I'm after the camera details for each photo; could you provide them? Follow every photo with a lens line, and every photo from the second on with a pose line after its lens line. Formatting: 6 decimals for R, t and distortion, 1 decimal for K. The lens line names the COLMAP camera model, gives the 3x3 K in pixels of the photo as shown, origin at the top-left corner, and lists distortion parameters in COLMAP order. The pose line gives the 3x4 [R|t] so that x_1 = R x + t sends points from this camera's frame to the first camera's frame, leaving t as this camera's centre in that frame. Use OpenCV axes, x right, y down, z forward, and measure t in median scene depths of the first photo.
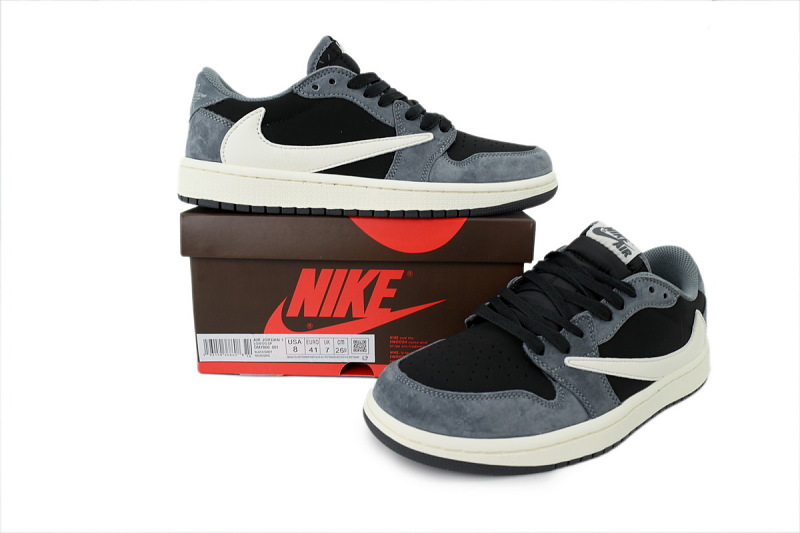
lens RADIAL K [[593.2, 0, 399.1], [0, 593.2, 268.3], [0, 0, 1]] dist [0.027891, 0.000116]
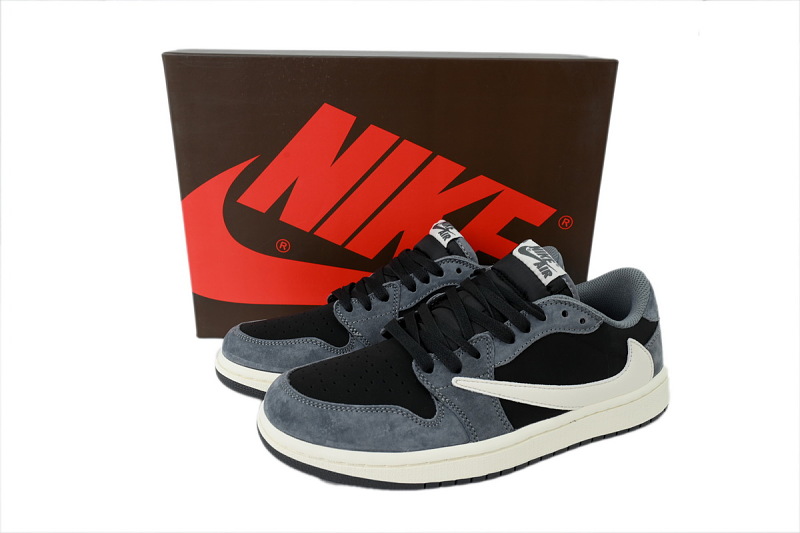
lens RADIAL K [[593.2, 0, 399.9], [0, 593.2, 266.2], [0, 0, 1]] dist [0.027891, 0.000116]
pose [[0.972114, 0.038023, -0.231408, 0.415308], [-0.041834, 0.999057, -0.011581, -0.019016], [0.230749, 0.020938, 0.972788, 0.017534]]
